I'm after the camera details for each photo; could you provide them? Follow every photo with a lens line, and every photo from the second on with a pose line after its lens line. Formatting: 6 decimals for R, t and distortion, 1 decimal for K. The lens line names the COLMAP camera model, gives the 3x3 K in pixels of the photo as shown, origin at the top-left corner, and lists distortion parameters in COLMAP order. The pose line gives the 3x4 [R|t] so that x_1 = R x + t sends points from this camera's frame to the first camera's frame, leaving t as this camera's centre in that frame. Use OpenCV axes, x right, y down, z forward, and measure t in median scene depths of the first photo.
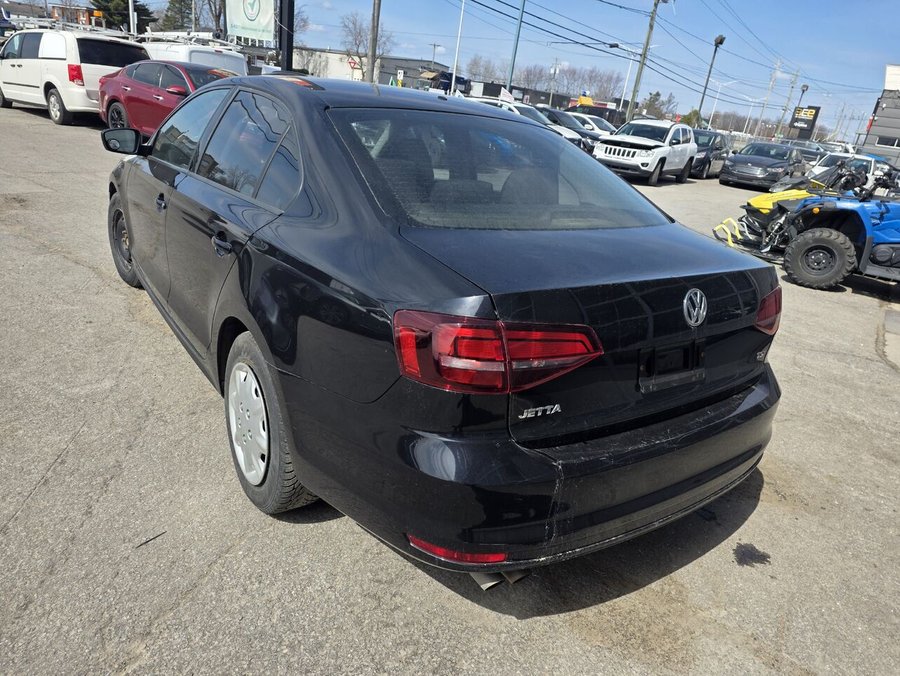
lens RADIAL K [[595.3, 0, 452.4], [0, 595.3, 341.7], [0, 0, 1]] dist [0.048327, -0.034615]
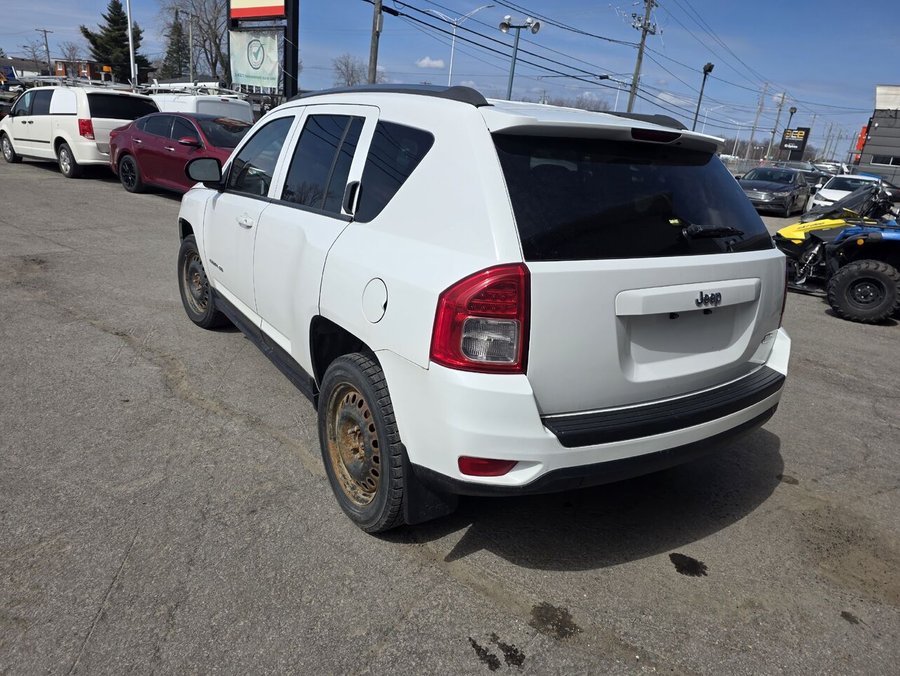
lens RADIAL K [[595.3, 0, 442.8], [0, 595.3, 338.8], [0, 0, 1]] dist [0.048327, -0.034615]
pose [[0.999366, -0.033765, -0.011264, -0.027818], [0.033109, 0.997986, -0.054108, -0.017135], [0.013069, 0.053701, 0.998472, 0.020429]]
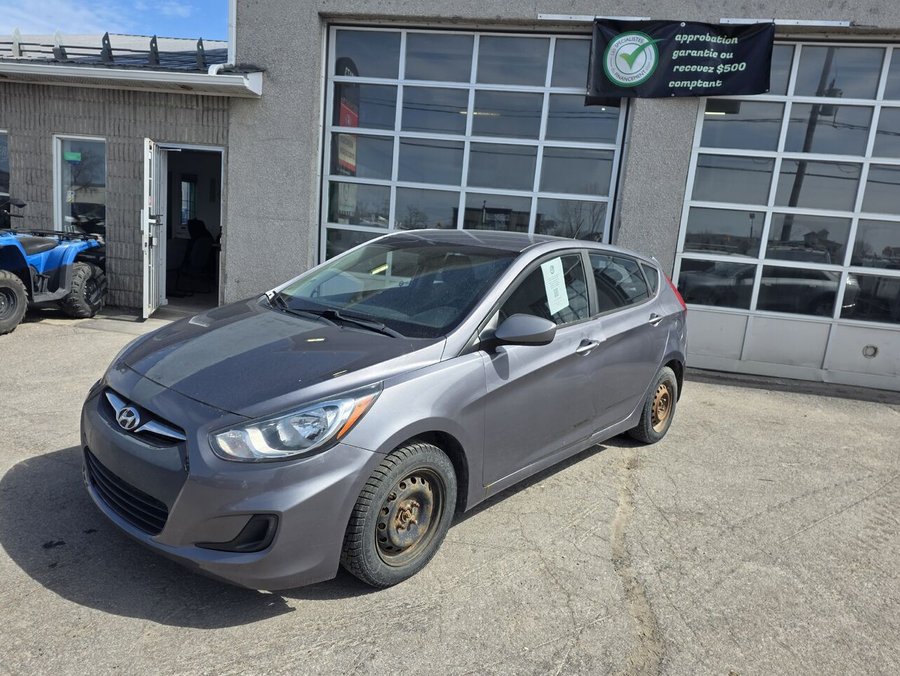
lens RADIAL K [[595.3, 0, 455.9], [0, 595.3, 333.1], [0, 0, 1]] dist [0.048327, -0.034615]
pose [[-0.431974, -0.306560, 0.848186, -0.245753], [0.198721, 0.884992, 0.421070, -0.177399], [-0.879721, 0.350443, -0.321374, 0.364621]]
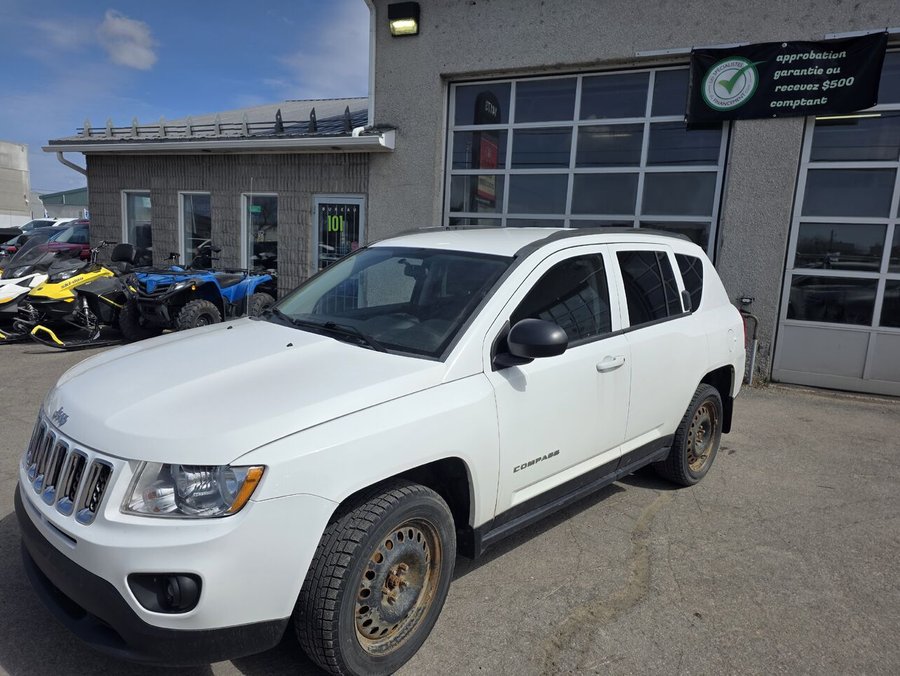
lens RADIAL K [[595.3, 0, 446.2], [0, 595.3, 338.8], [0, 0, 1]] dist [0.048327, -0.034615]
pose [[-0.195665, -0.283960, 0.938660, -0.317604], [0.297083, 0.895020, 0.332686, -0.188760], [-0.934589, 0.343955, -0.090764, 0.344041]]
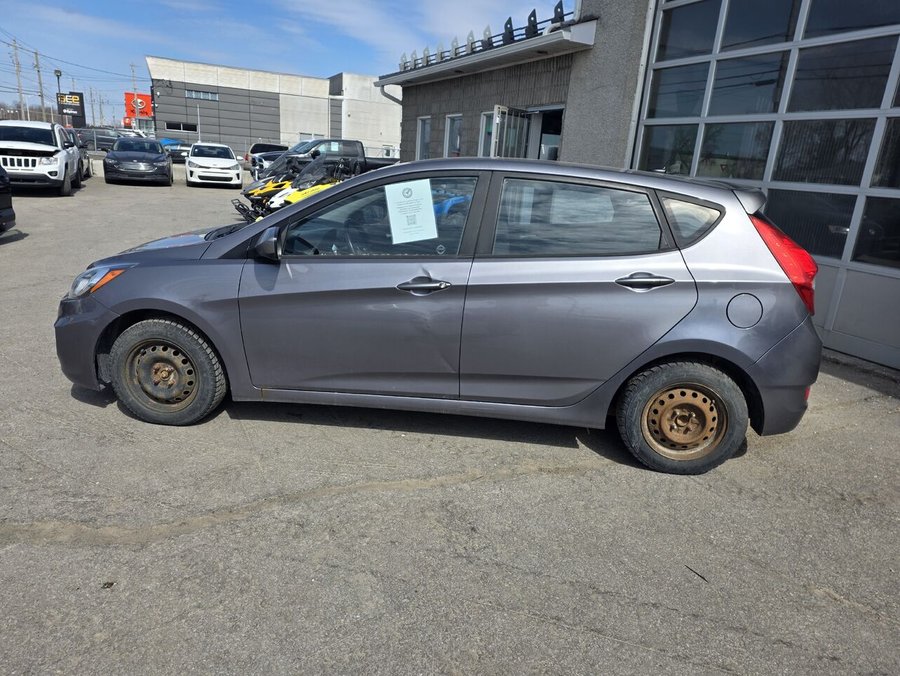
lens RADIAL K [[595.3, 0, 451.7], [0, 595.3, 335.9], [0, 0, 1]] dist [0.048327, -0.034615]
pose [[0.483998, -0.339230, 0.806641, -0.229807], [0.326249, 0.925293, 0.193375, -0.071737], [-0.811978, 0.169573, 0.558513, 0.100702]]
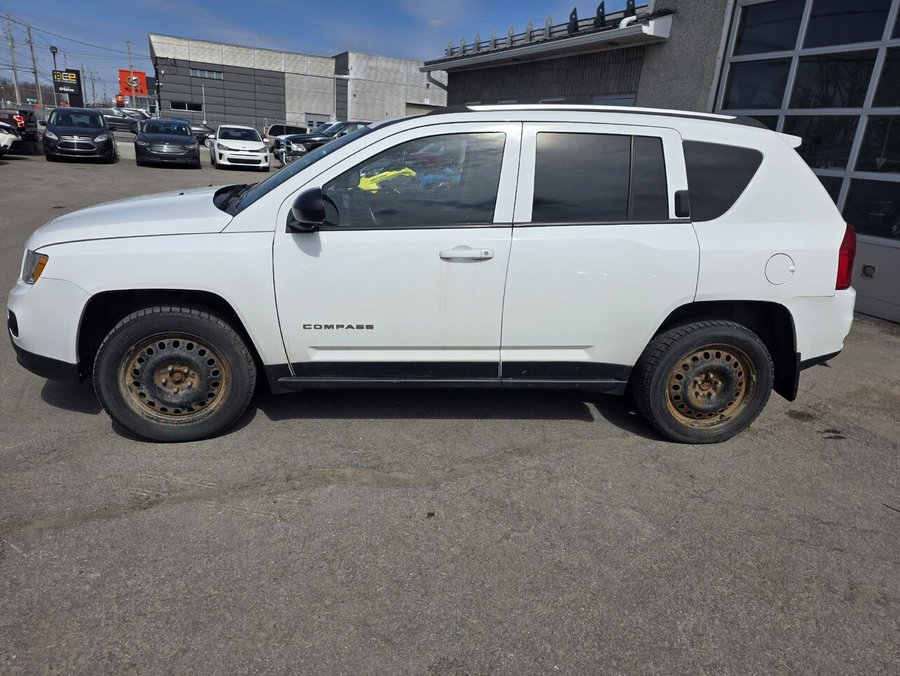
lens RADIAL K [[595.3, 0, 454.7], [0, 595.3, 337.2], [0, 0, 1]] dist [0.048327, -0.034615]
pose [[0.472481, -0.365534, 0.801964, -0.300059], [0.323773, 0.918300, 0.227807, -0.105339], [-0.819715, 0.152019, 0.552230, 0.152416]]
